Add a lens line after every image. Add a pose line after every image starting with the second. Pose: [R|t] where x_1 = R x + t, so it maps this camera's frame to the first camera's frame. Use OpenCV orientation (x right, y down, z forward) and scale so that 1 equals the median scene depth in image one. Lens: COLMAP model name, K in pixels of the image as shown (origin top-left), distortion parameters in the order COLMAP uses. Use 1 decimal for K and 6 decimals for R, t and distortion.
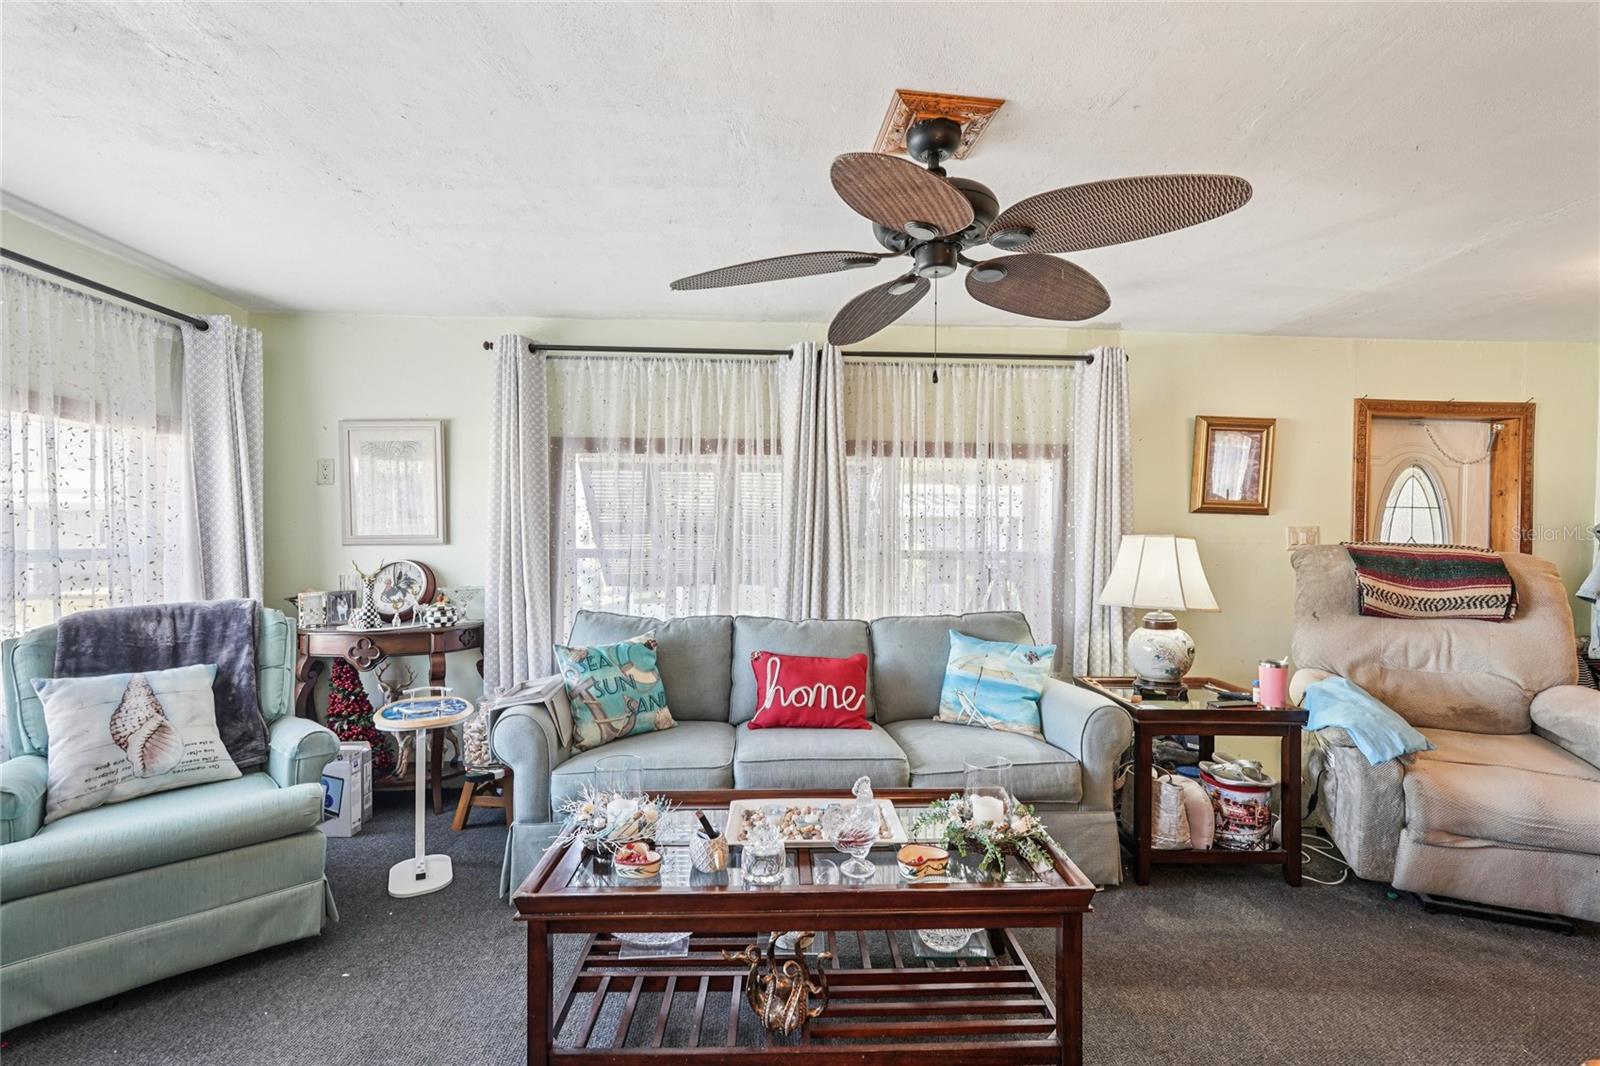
lens RADIAL K [[705.2, 0, 799.4], [0, 705.2, 538.8], [0, 0, 1]] dist [-0.004741, 0.000553]
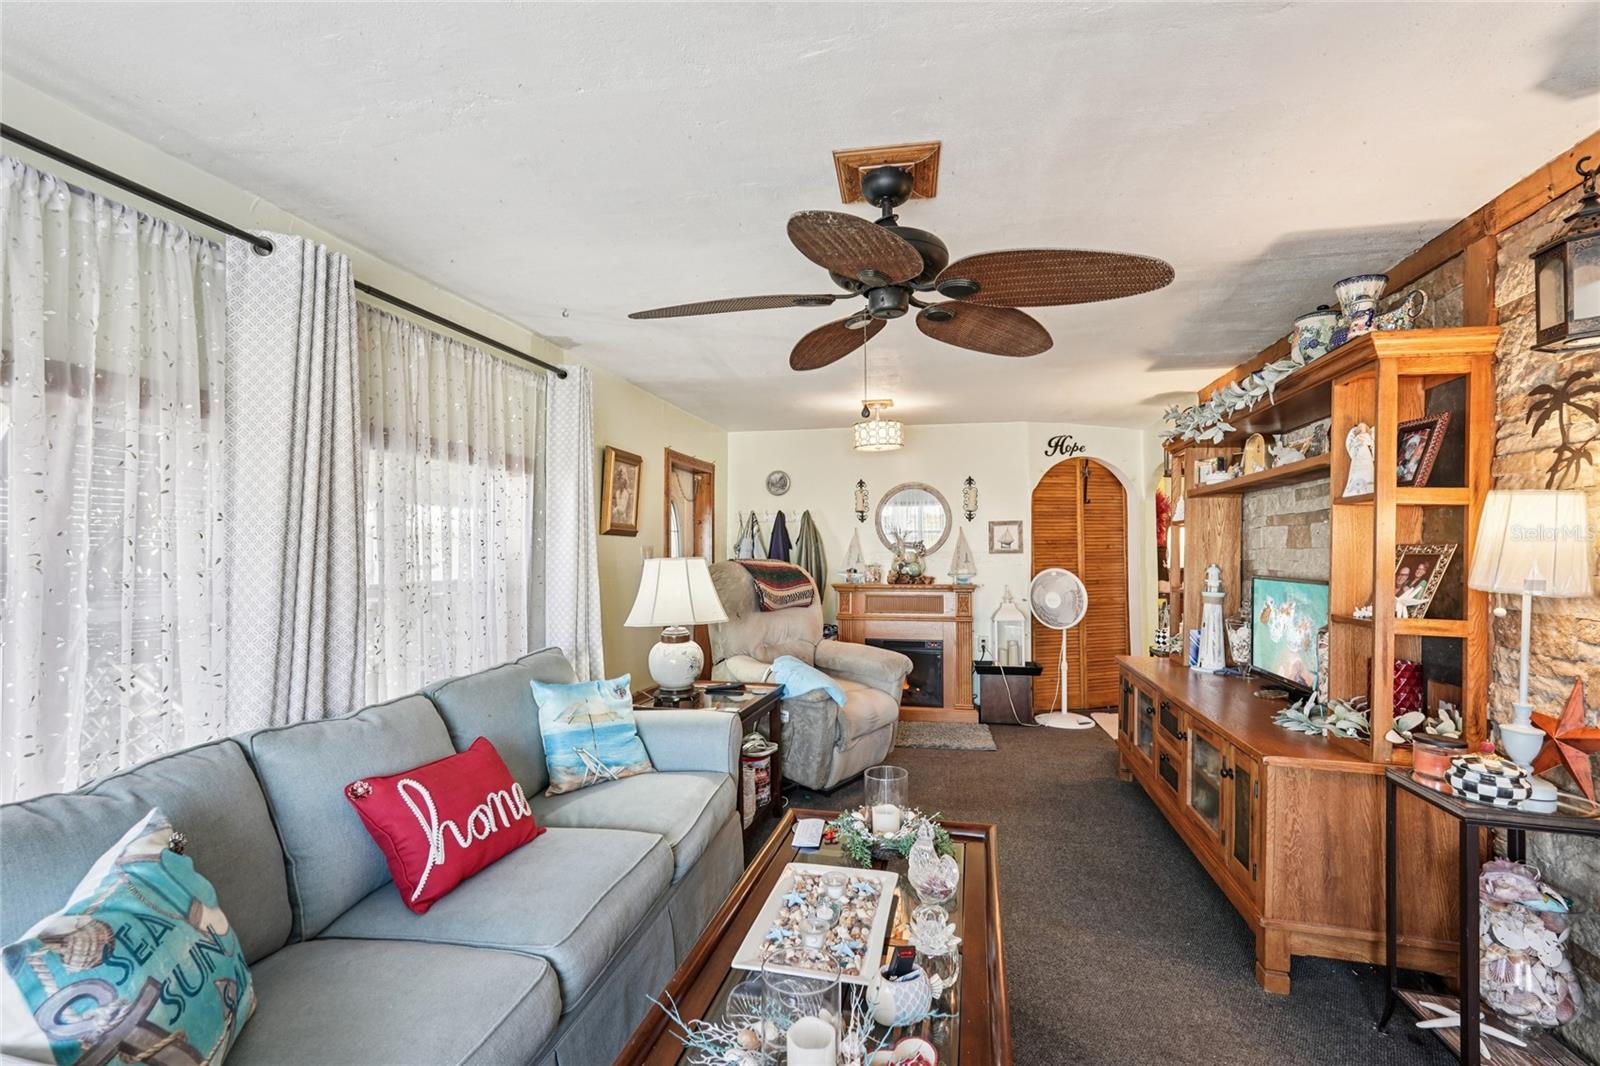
lens RADIAL K [[705.2, 0, 796.6], [0, 705.2, 545.5], [0, 0, 1]] dist [-0.004741, 0.000553]
pose [[0.267483, -0.007604, 0.963532, -0.527289], [0.004383, 0.999968, 0.006675, -0.032854], [-0.963553, 0.002437, 0.267508, 0.536311]]
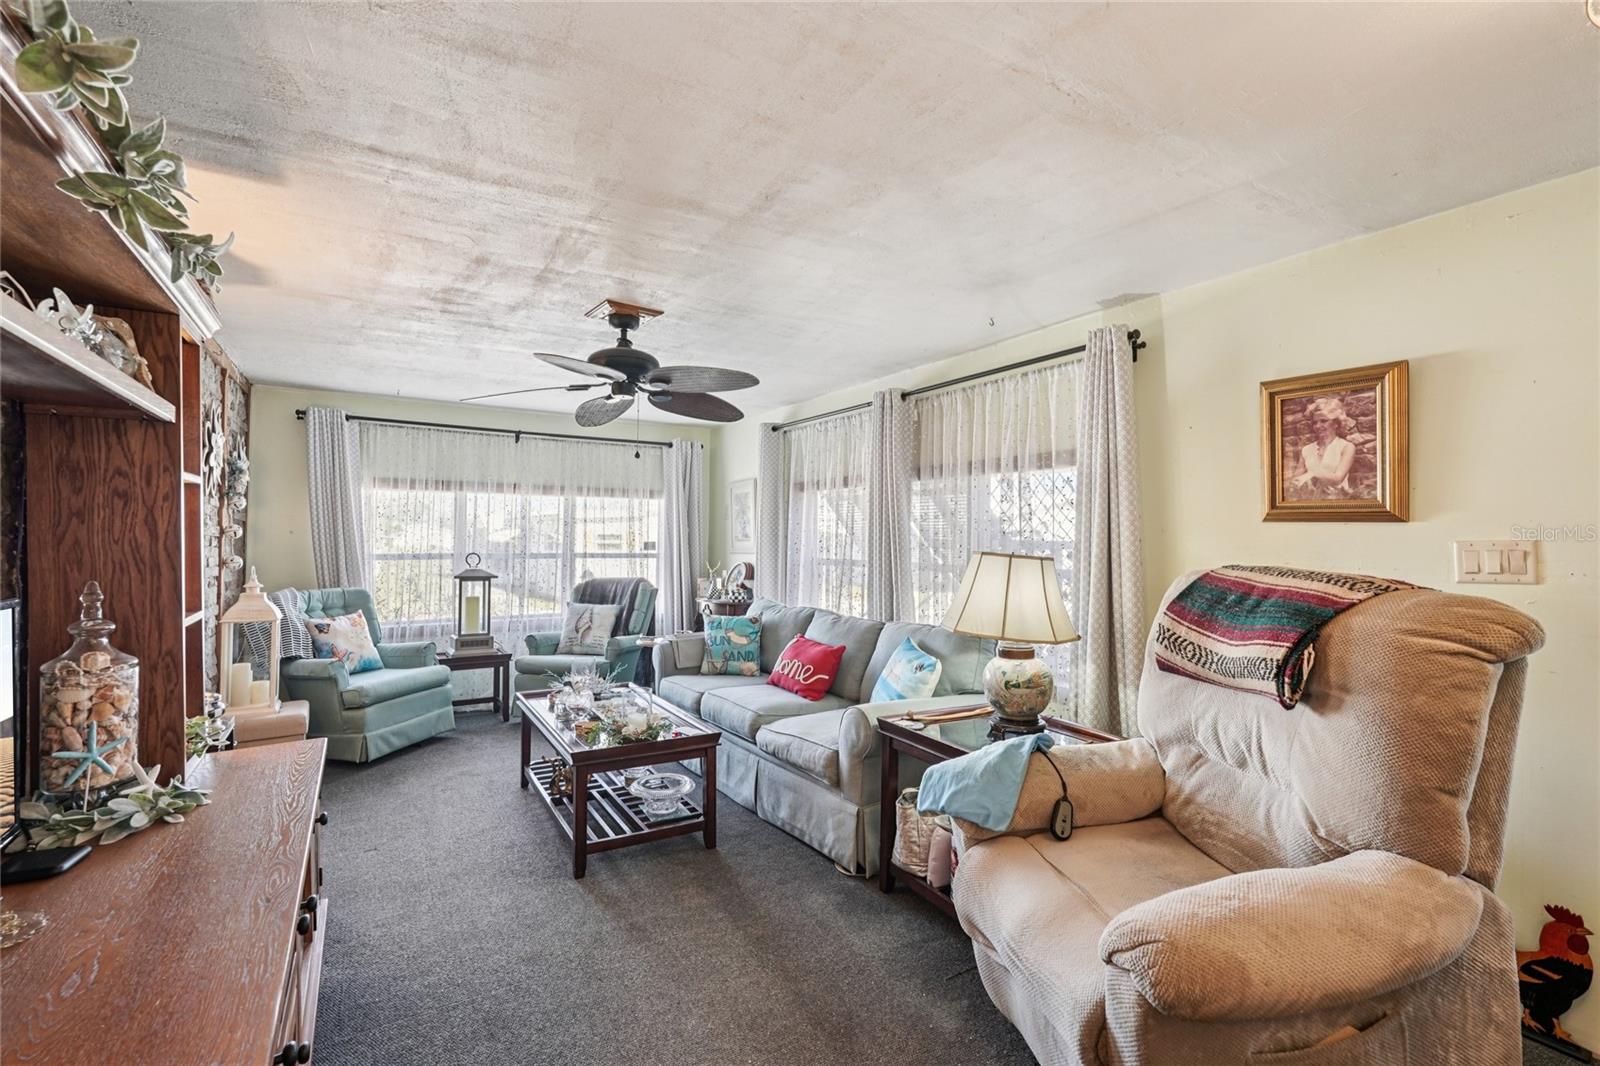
lens RADIAL K [[705.2, 0, 801.7], [0, 705.2, 529.8], [0, 0, 1]] dist [-0.004741, 0.000553]
pose [[0.496037, -0.017328, -0.868129, 1.190235], [-0.009854, 0.999624, -0.025583, -0.007793], [0.868246, 0.021245, 0.495679, 0.333487]]
